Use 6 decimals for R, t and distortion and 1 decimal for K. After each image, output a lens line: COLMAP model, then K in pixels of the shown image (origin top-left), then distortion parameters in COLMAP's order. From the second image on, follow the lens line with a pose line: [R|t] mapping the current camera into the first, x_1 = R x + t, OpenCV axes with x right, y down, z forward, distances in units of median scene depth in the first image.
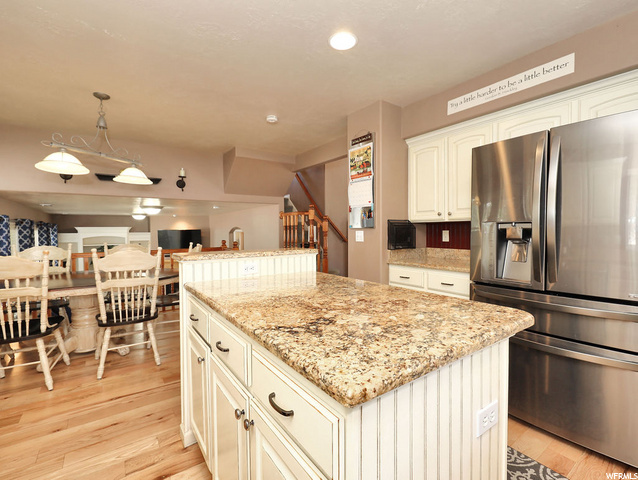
lens RADIAL K [[292.7, 0, 329.7], [0, 292.7, 238.6], [0, 0, 1]] dist [0.000464, 0.000136]
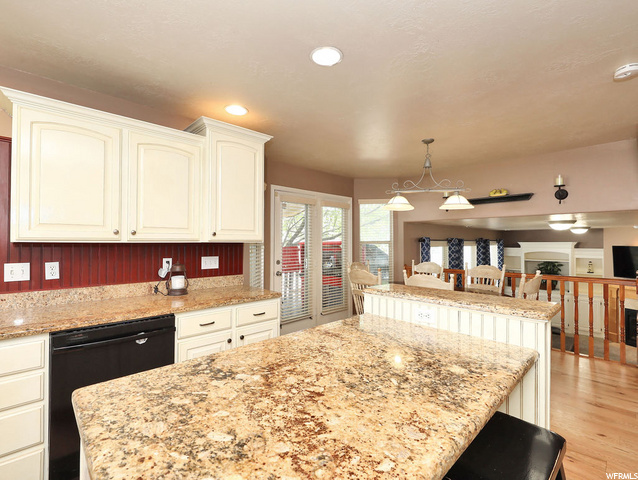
lens RADIAL K [[302.5, 0, 318.4], [0, 302.5, 235.4], [0, 0, 1]] dist [0.001876, 0.000657]
pose [[0.128319, -0.011143, -0.991670, 1.039220], [-0.030913, 0.999406, -0.015230, -0.196208], [0.991251, 0.032610, 0.127898, 1.123007]]
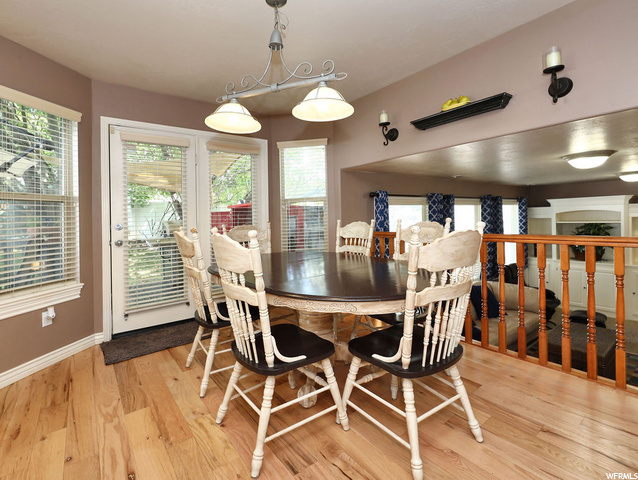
lens RADIAL K [[302.5, 0, 318.4], [0, 302.5, 235.4], [0, 0, 1]] dist [0.001876, 0.000657]
pose [[-0.003392, 0.064805, -0.997892, -0.181902], [0.006451, 0.997879, 0.064782, 0.016926], [0.999973, -0.006217, -0.003803, 2.968100]]
